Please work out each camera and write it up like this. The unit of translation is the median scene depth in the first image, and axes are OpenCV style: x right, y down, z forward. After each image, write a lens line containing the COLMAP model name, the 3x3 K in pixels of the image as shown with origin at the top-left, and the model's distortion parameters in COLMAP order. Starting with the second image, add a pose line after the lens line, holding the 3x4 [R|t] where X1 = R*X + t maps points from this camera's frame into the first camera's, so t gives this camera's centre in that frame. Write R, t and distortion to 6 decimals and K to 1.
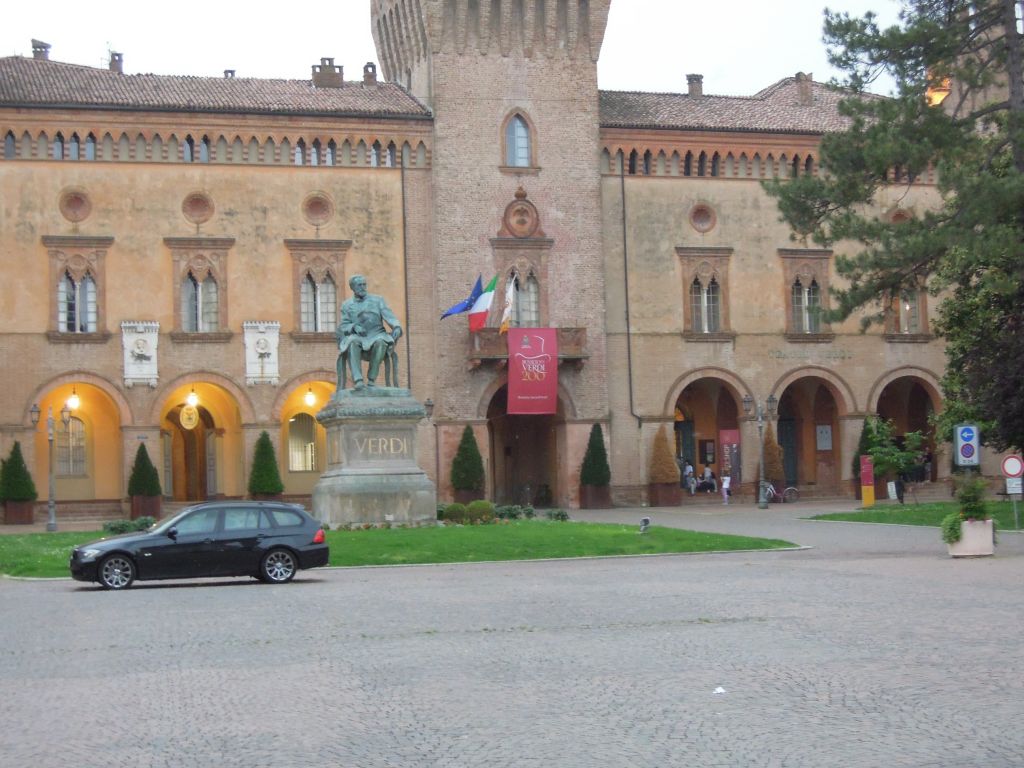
lens RADIAL K [[2085.0, 0, 511.7], [0, 2085.0, 383.7], [0, 0, 1]] dist [-0.099853, 0.000000]
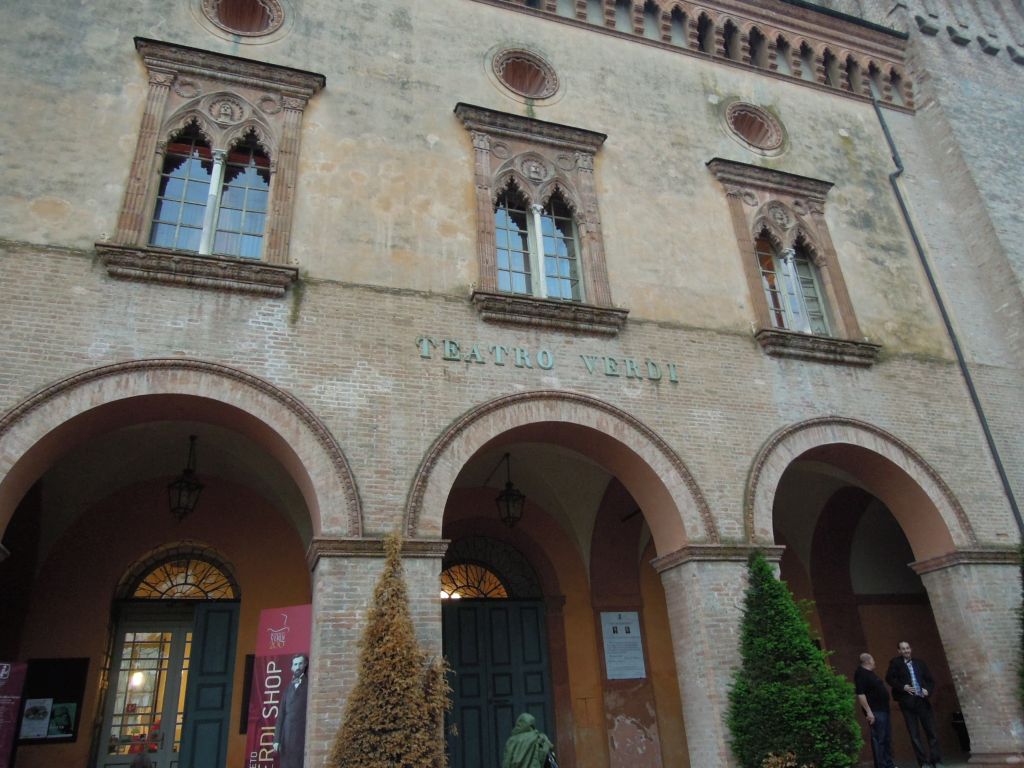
lens RADIAL K [[724.5, 0, 513.3], [0, 724.5, 382.3], [0, 0, 1]] dist [-0.028816, 0.000665]
pose [[0.999617, -0.027419, 0.003736, 0.136678], [0.026793, 0.925222, -0.378479, 0.032216], [0.006921, 0.378434, 0.925602, 0.896760]]
